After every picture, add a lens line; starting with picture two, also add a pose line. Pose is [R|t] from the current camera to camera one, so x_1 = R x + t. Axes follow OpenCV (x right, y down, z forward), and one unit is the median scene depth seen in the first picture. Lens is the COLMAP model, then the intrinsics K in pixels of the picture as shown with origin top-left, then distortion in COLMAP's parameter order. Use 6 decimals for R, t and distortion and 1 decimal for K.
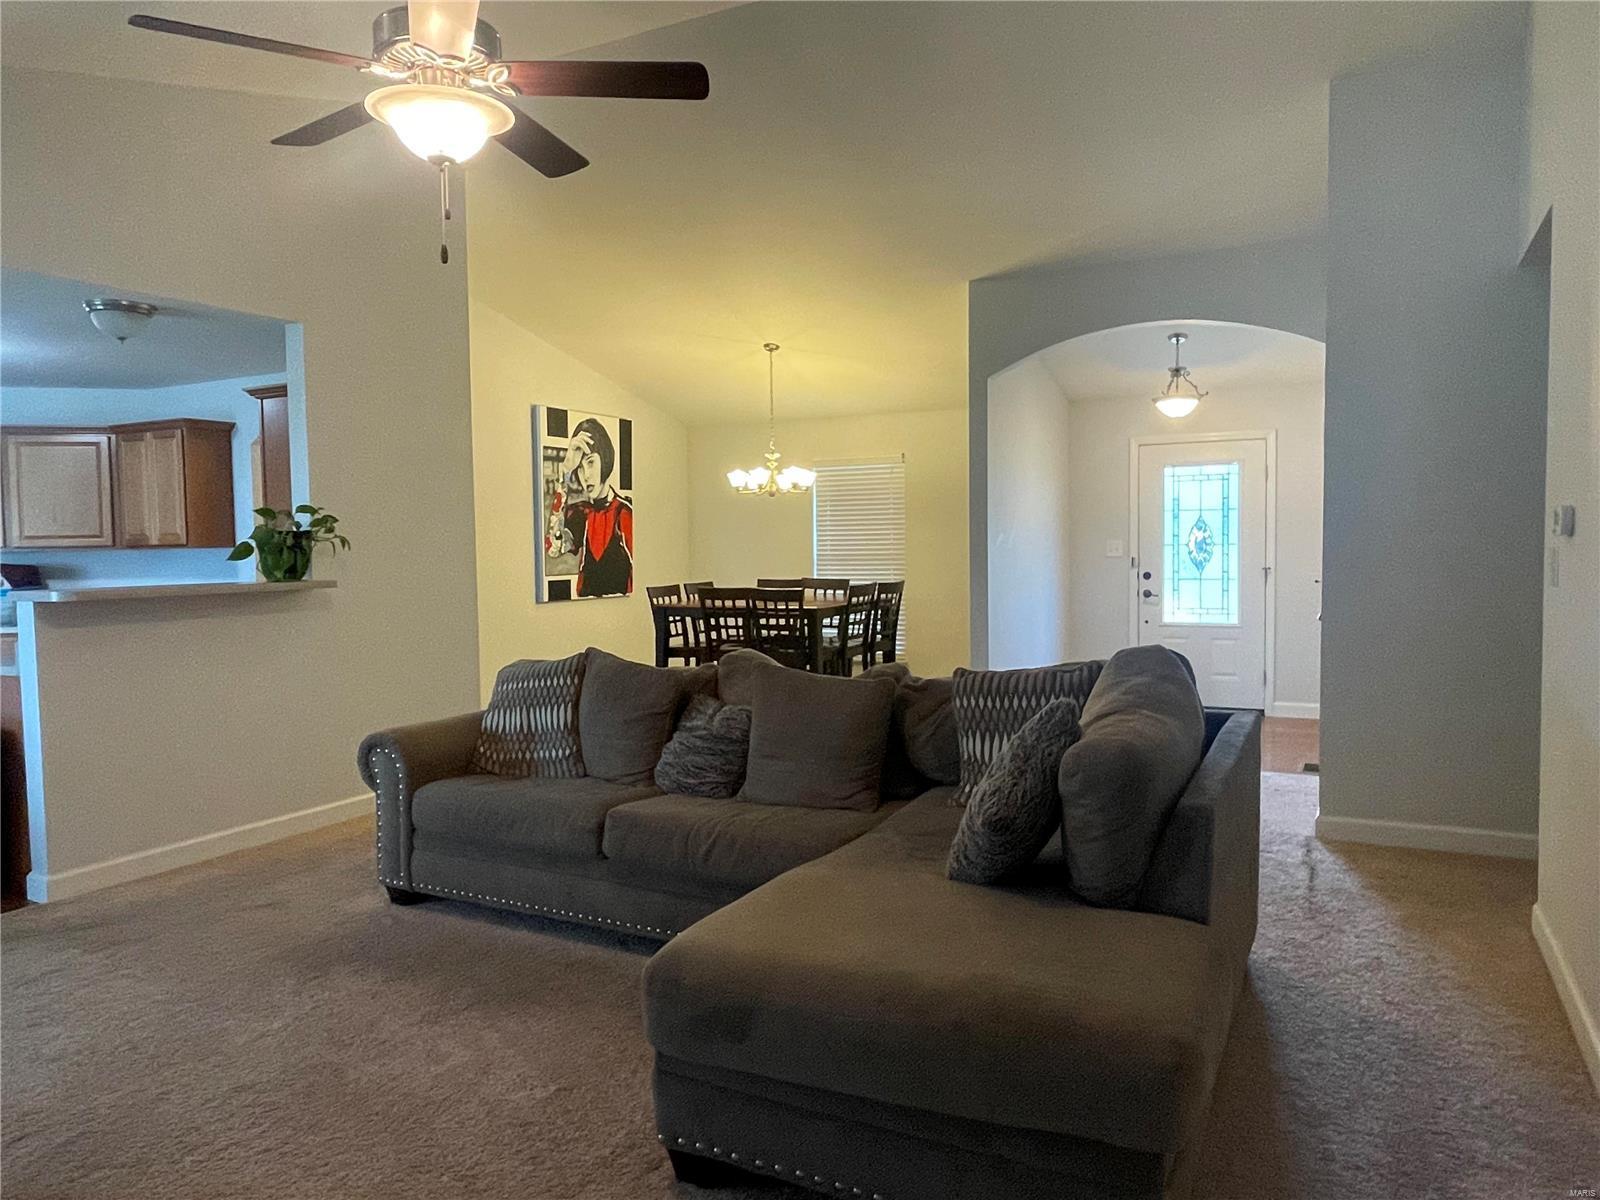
lens RADIAL K [[1099.6, 0, 800.0], [0, 1099.6, 600.0], [0, 0, 1]] dist [0.004085, 0.001368]
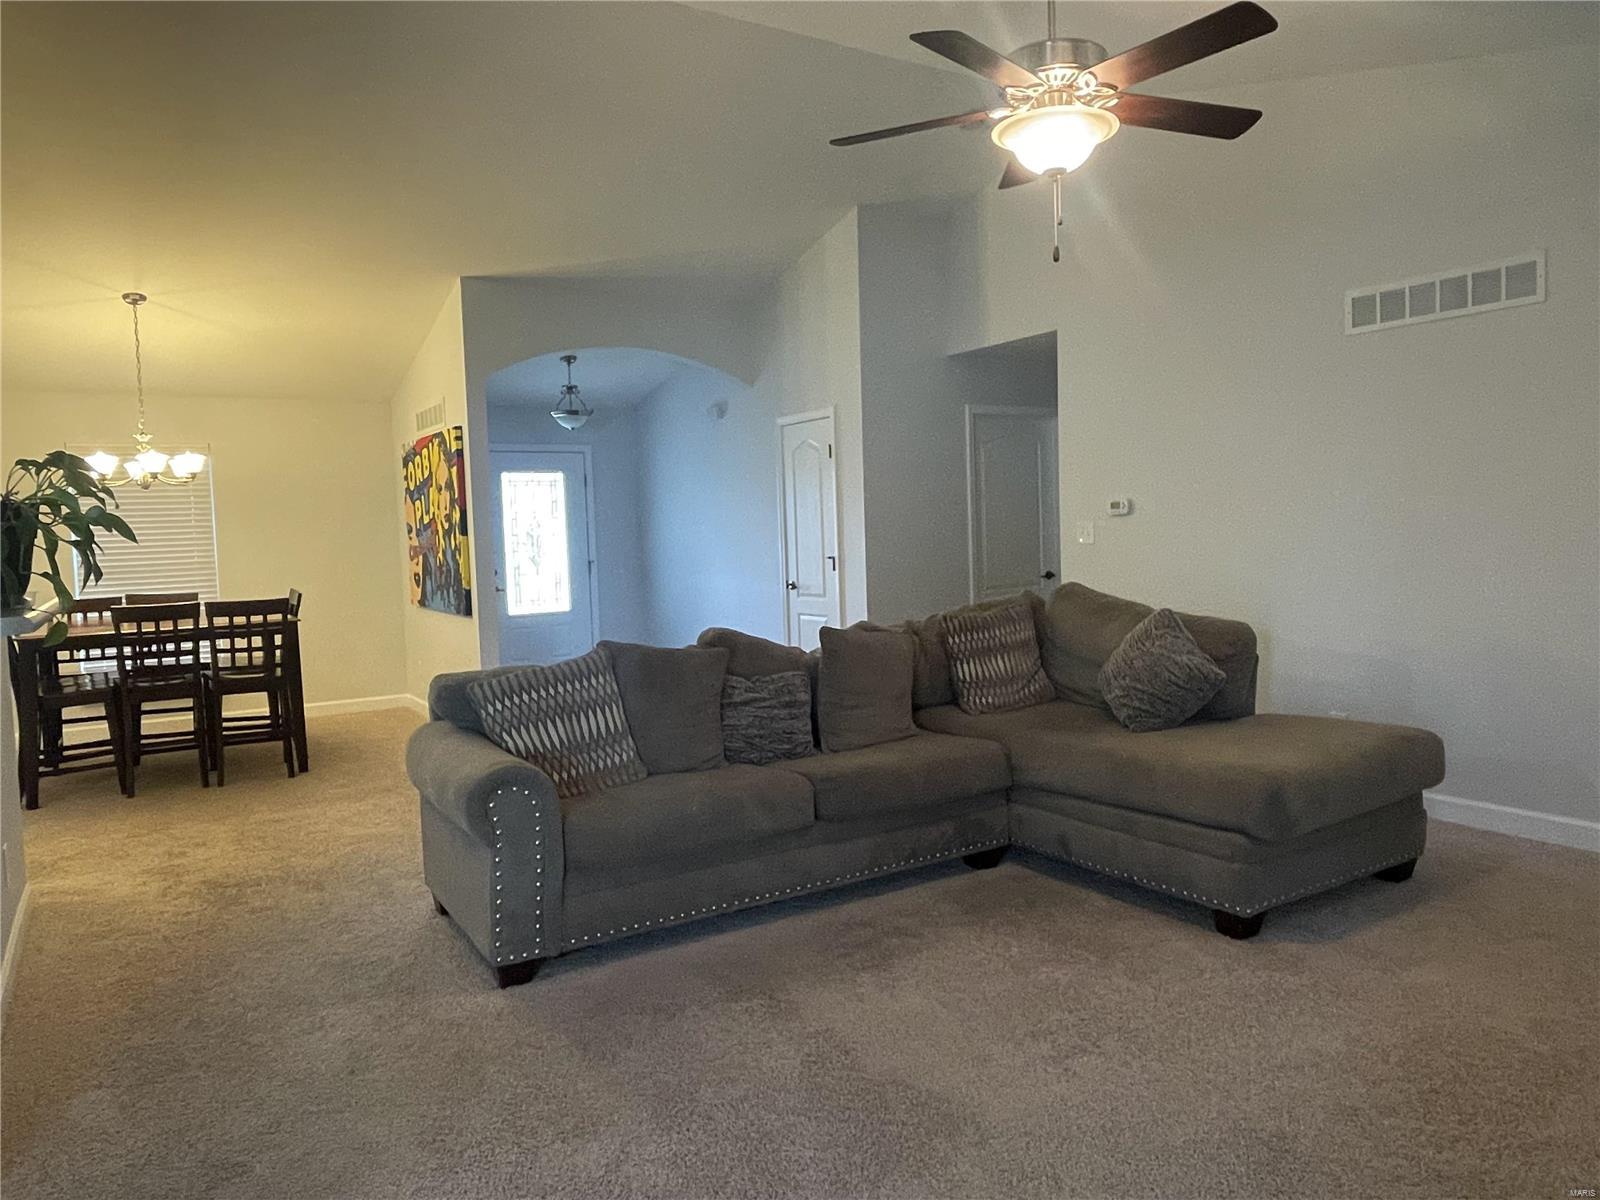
lens RADIAL K [[1080.6, 0, 800.0], [0, 1080.6, 600.0], [0, 0, 1]] dist [-0.002835, -0.000883]
pose [[0.504066, -0.059985, 0.861580, -0.433559], [0.073819, 0.996927, 0.026221, -0.001057], [-0.860505, 0.050384, 0.506945, 0.201575]]
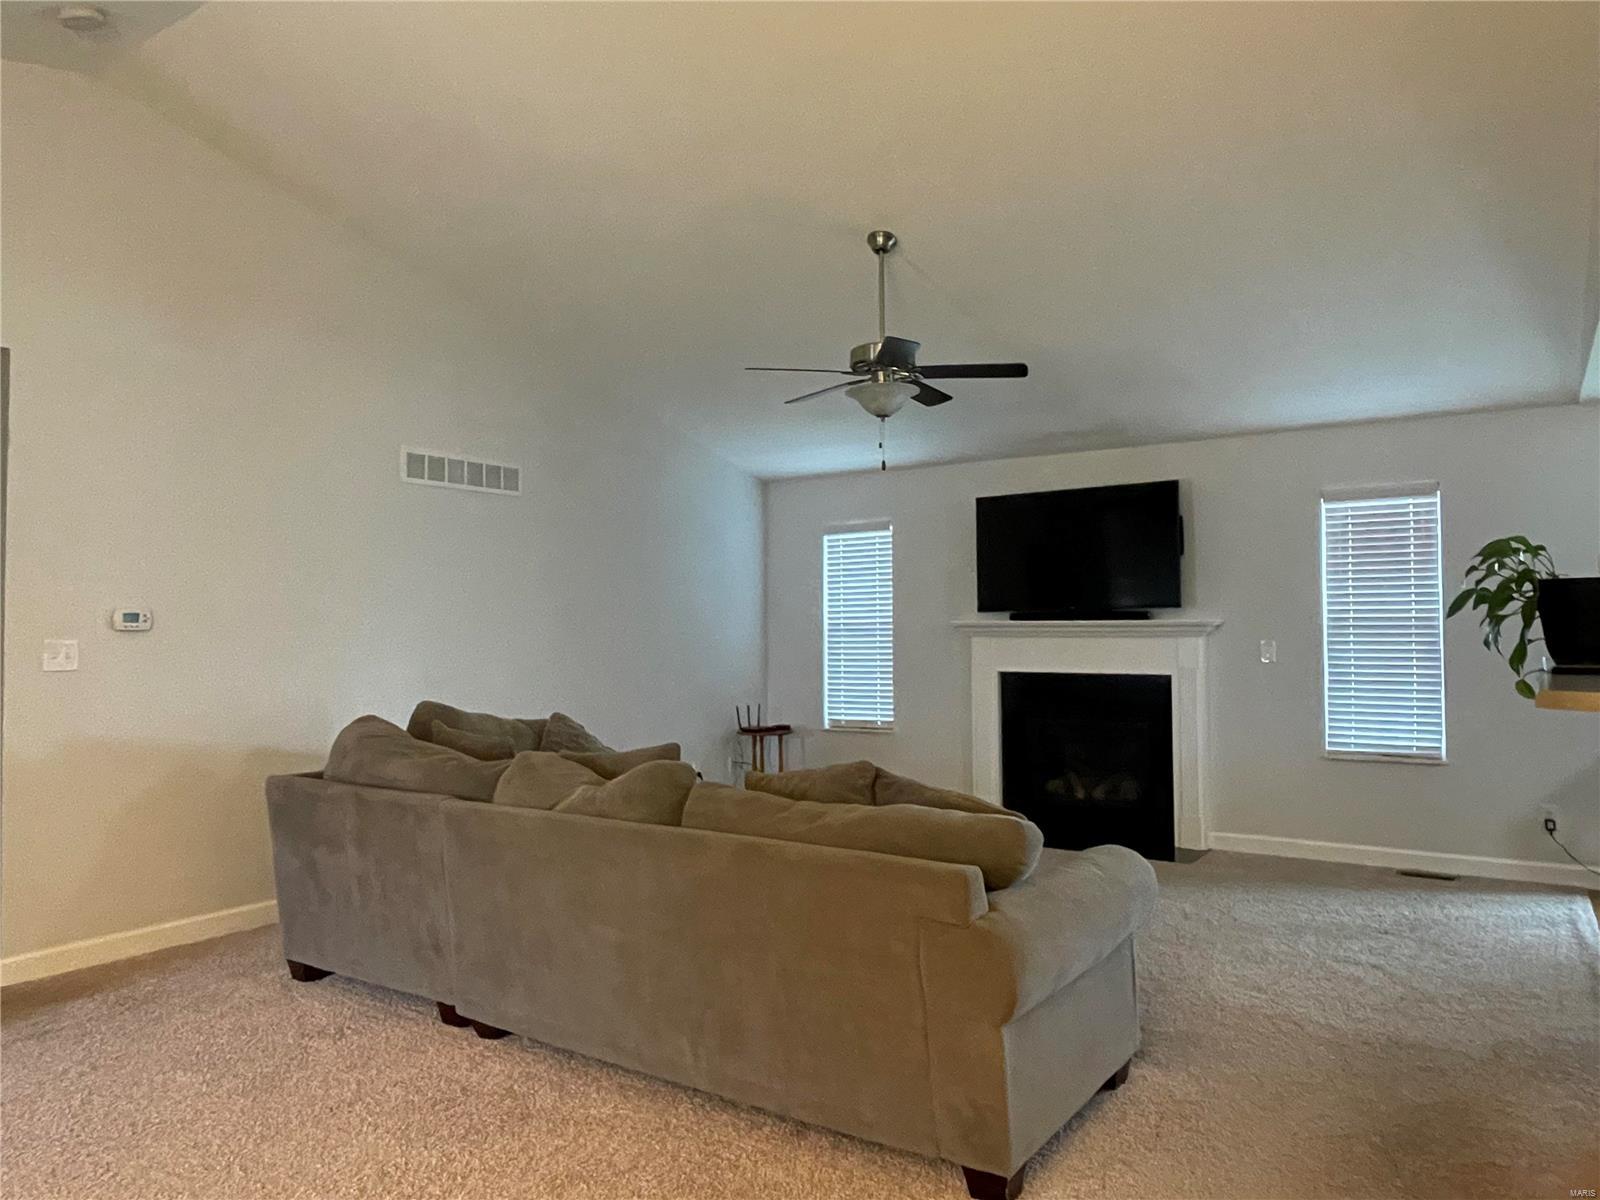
lens RADIAL K [[1080.6, 0, 800.0], [0, 1080.6, 600.0], [0, 0, 1]] dist [-0.002835, -0.000883]
pose [[-0.992274, 0.024737, 0.121577, 0.244728], [0.027953, 0.999301, 0.024822, -0.085786], [-0.120878, 0.028029, -0.992272, 1.578573]]
